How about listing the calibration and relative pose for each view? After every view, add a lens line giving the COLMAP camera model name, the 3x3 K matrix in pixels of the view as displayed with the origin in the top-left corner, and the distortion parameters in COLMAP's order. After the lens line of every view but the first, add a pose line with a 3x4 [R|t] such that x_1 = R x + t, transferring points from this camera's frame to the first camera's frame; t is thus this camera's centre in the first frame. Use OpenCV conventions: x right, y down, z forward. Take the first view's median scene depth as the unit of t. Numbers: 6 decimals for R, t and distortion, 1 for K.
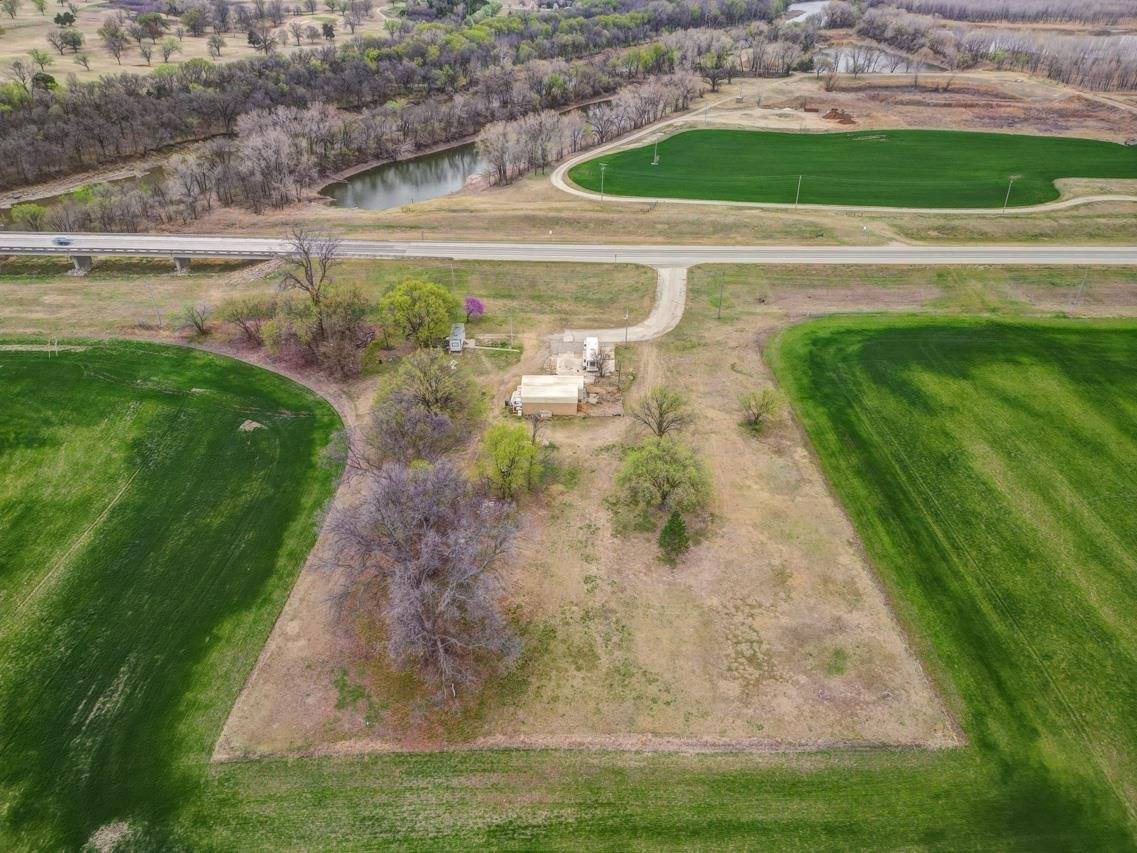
lens RADIAL K [[793.6, 0, 571.4], [0, 793.6, 421.2], [0, 0, 1]] dist [0.085441, -0.089905]
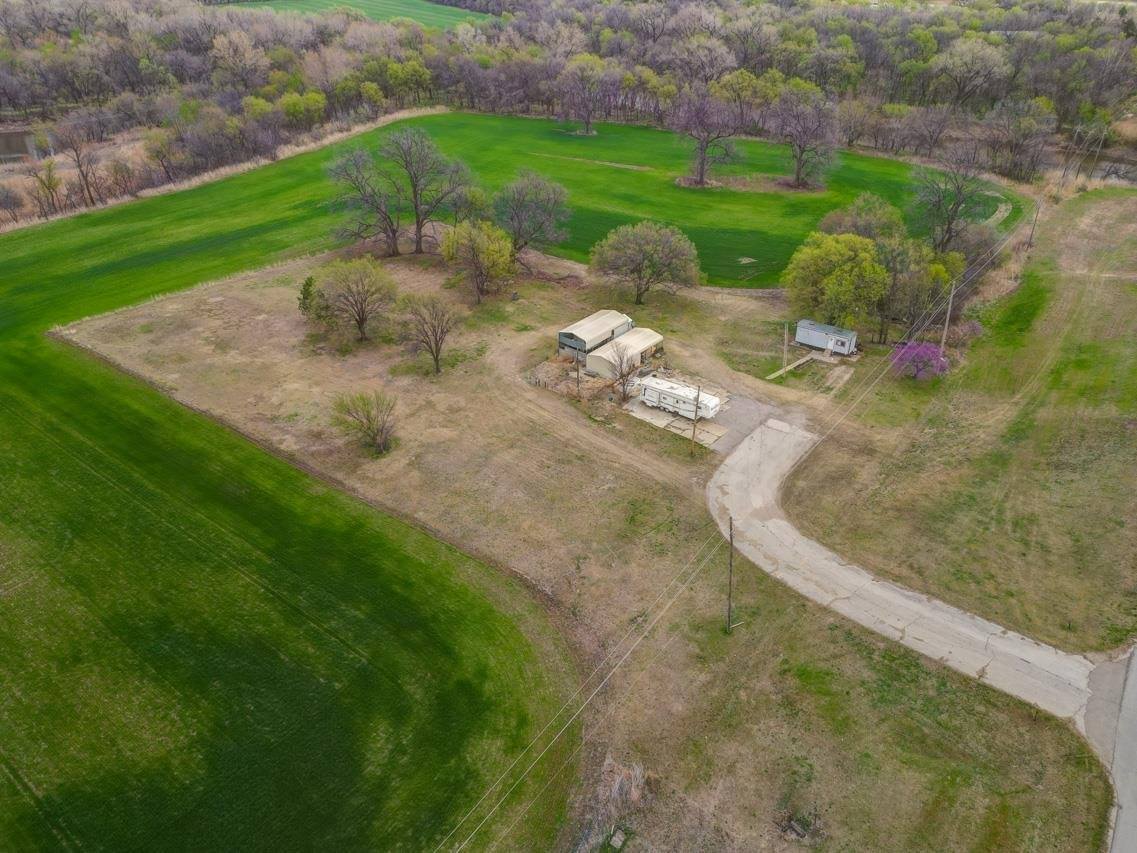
lens RADIAL K [[793.6, 0, 571.4], [0, 793.6, 421.2], [0, 0, 1]] dist [0.085441, -0.089905]
pose [[-0.612778, 0.402522, -0.680059, 0.730055], [-0.405314, 0.578664, 0.707721, -0.692676], [0.678398, 0.709313, -0.191445, 1.547944]]
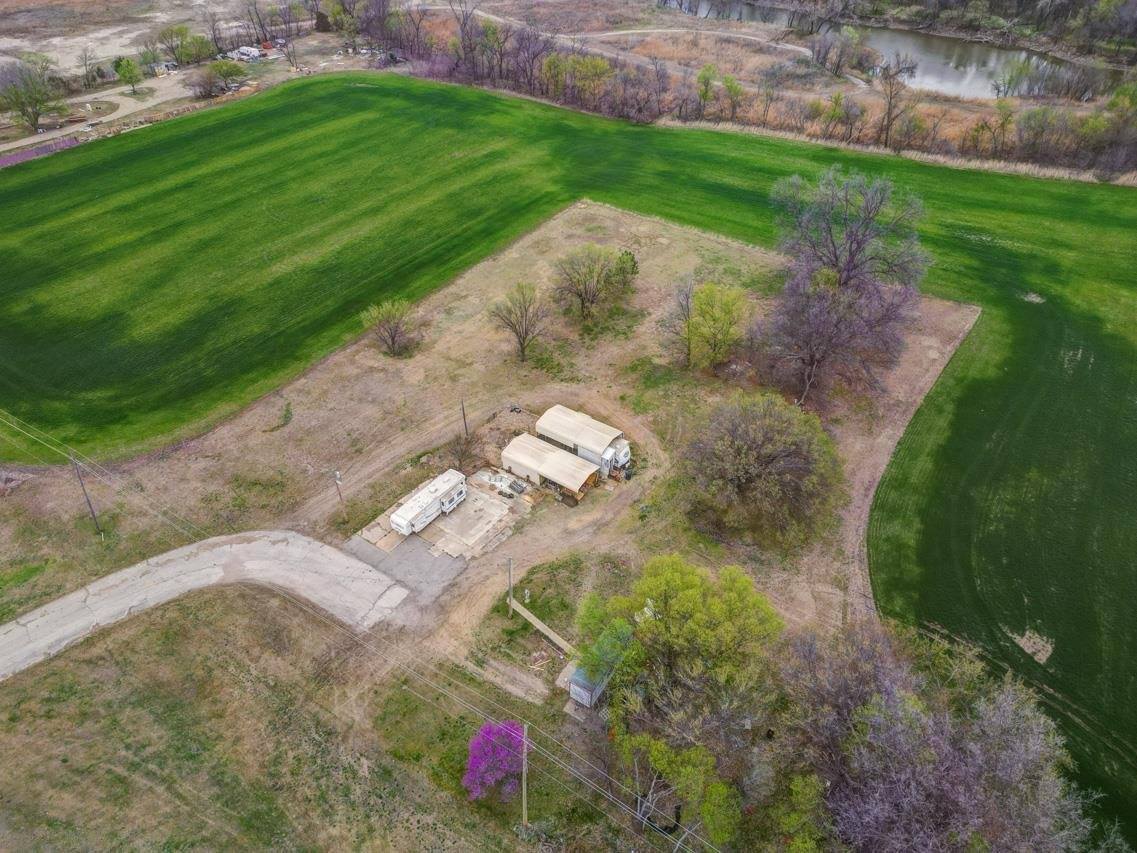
lens RADIAL K [[793.6, 0, 571.4], [0, 793.6, 421.2], [0, 0, 1]] dist [0.085441, -0.089905]
pose [[-0.829446, -0.347204, 0.437572, -0.418345], [0.283166, 0.413886, 0.865168, -0.835051], [-0.481494, 0.841516, -0.244979, 1.501840]]
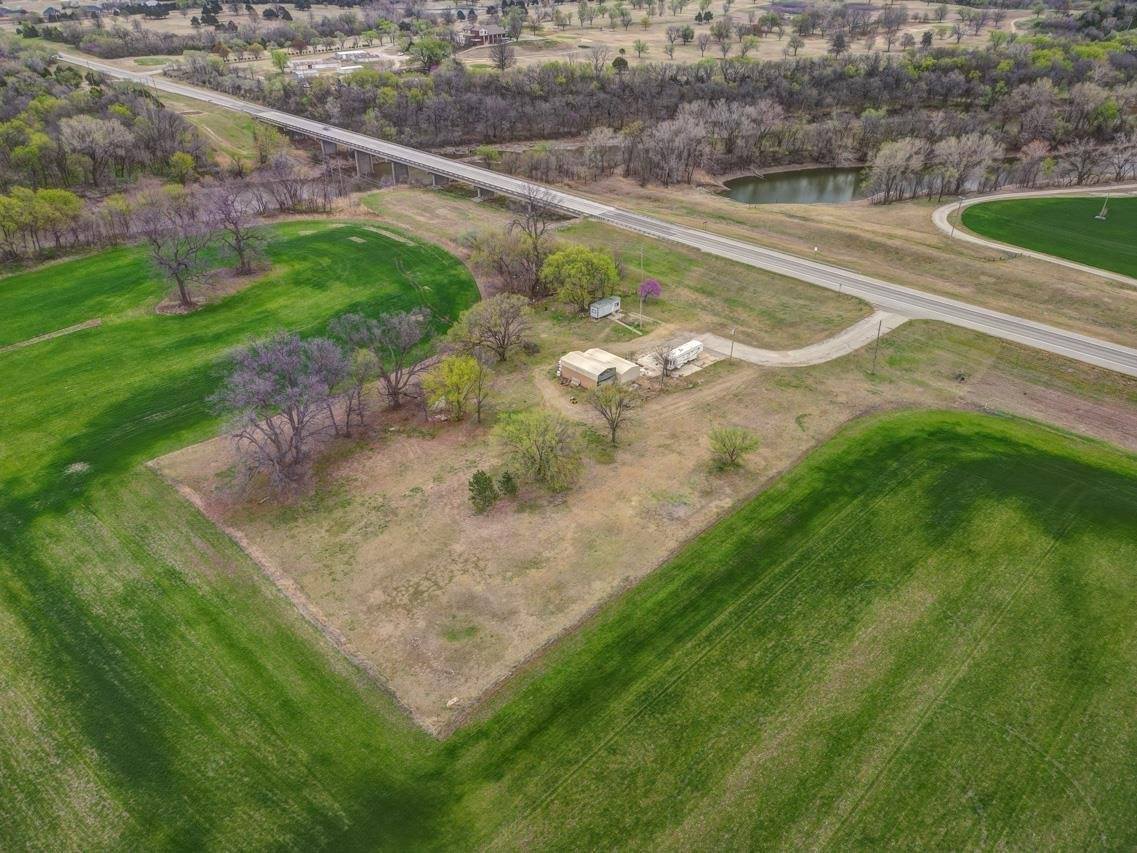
lens RADIAL K [[793.6, 0, 571.4], [0, 793.6, 421.2], [0, 0, 1]] dist [0.085441, -0.089905]
pose [[0.704980, 0.356296, -0.613234, 0.826766], [-0.360642, 0.924610, 0.122612, -0.115325], [0.610689, 0.134719, 0.780327, 0.202153]]
